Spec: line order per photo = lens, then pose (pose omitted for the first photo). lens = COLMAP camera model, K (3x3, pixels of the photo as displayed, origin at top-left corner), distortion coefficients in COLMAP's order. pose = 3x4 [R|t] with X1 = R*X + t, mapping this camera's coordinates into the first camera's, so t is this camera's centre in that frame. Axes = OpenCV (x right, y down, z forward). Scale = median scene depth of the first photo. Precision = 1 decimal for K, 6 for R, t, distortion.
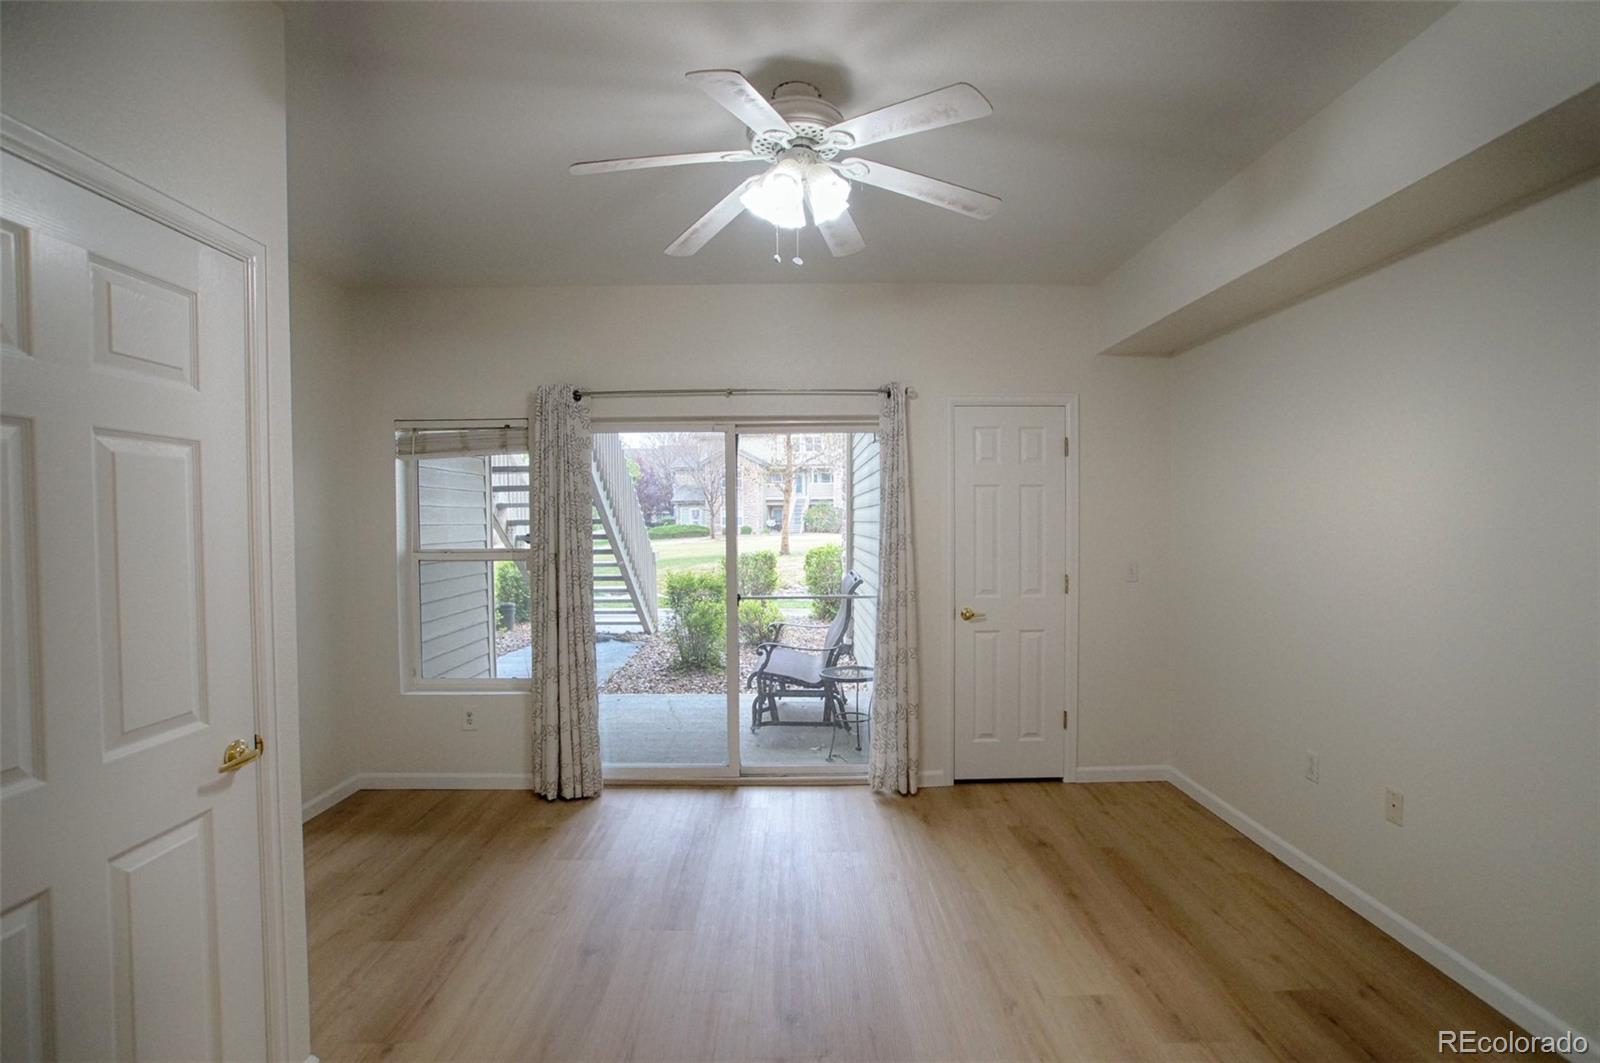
lens RADIAL K [[771.7, 0, 798.2], [0, 771.7, 538.9], [0, 0, 1]] dist [-0.054070, 0.024213]
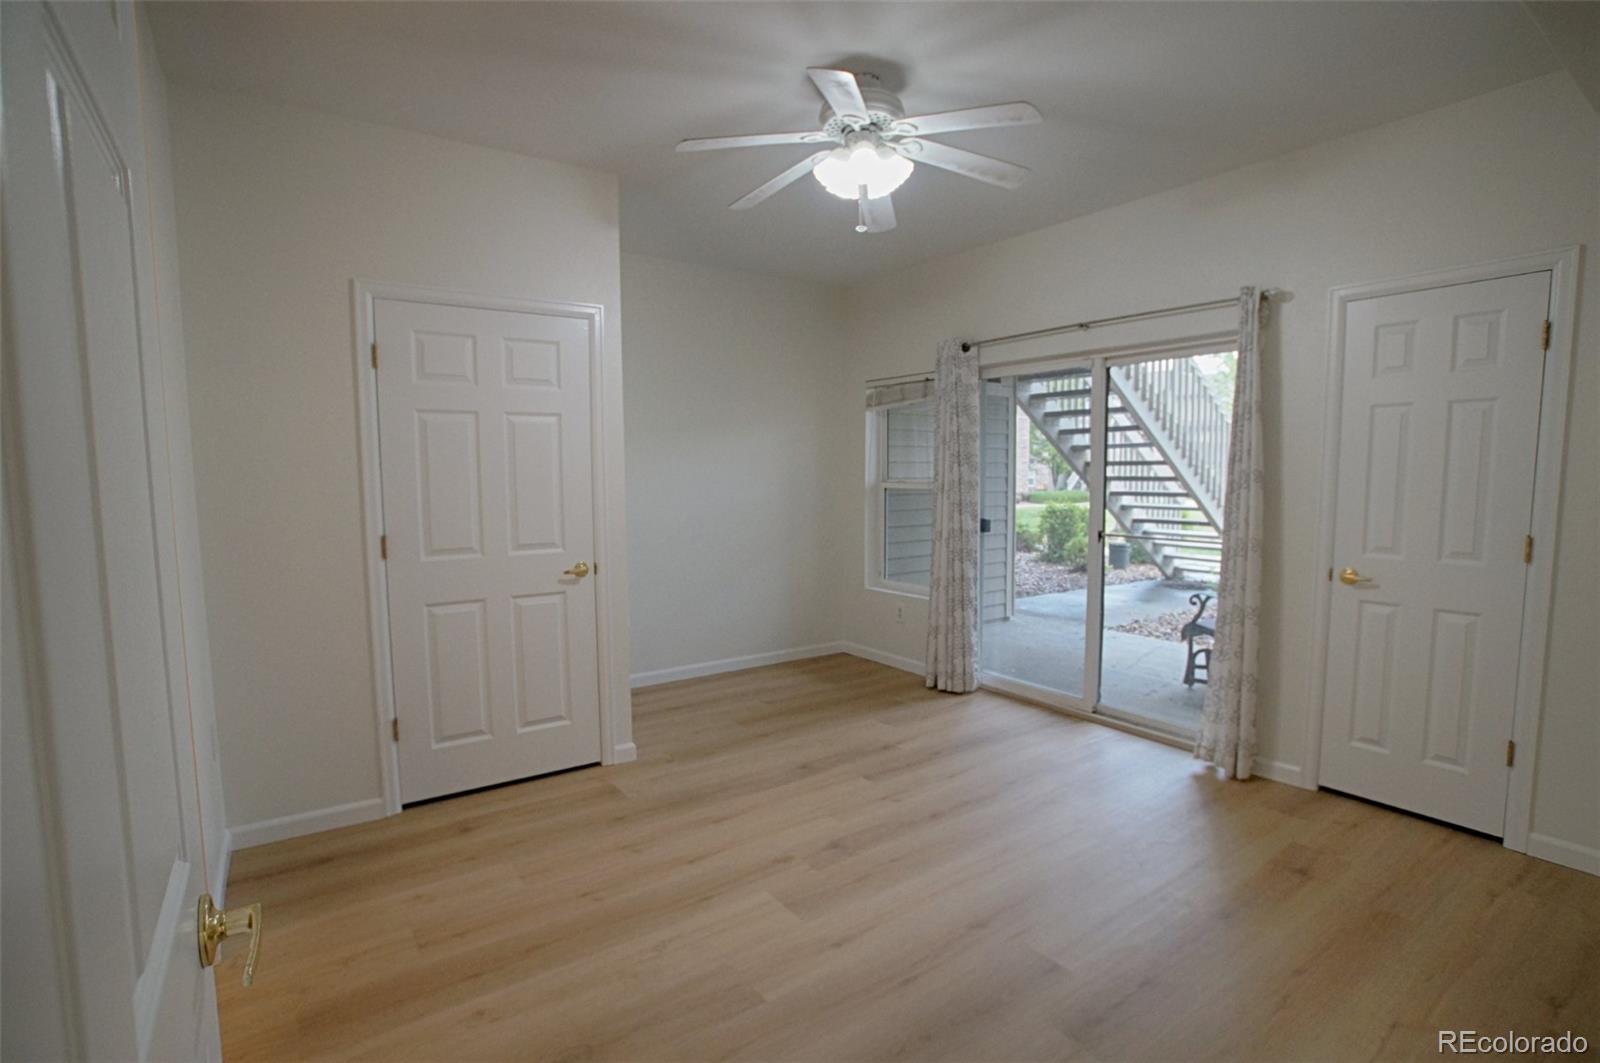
lens RADIAL K [[771.7, 0, 788.1], [0, 771.7, 527.4], [0, 0, 1]] dist [-0.054070, 0.024213]
pose [[0.565634, 0.066459, -0.821974, 0.520751], [-0.020196, 0.997565, 0.066759, 0.011035], [0.824409, -0.021160, 0.565599, 0.123392]]
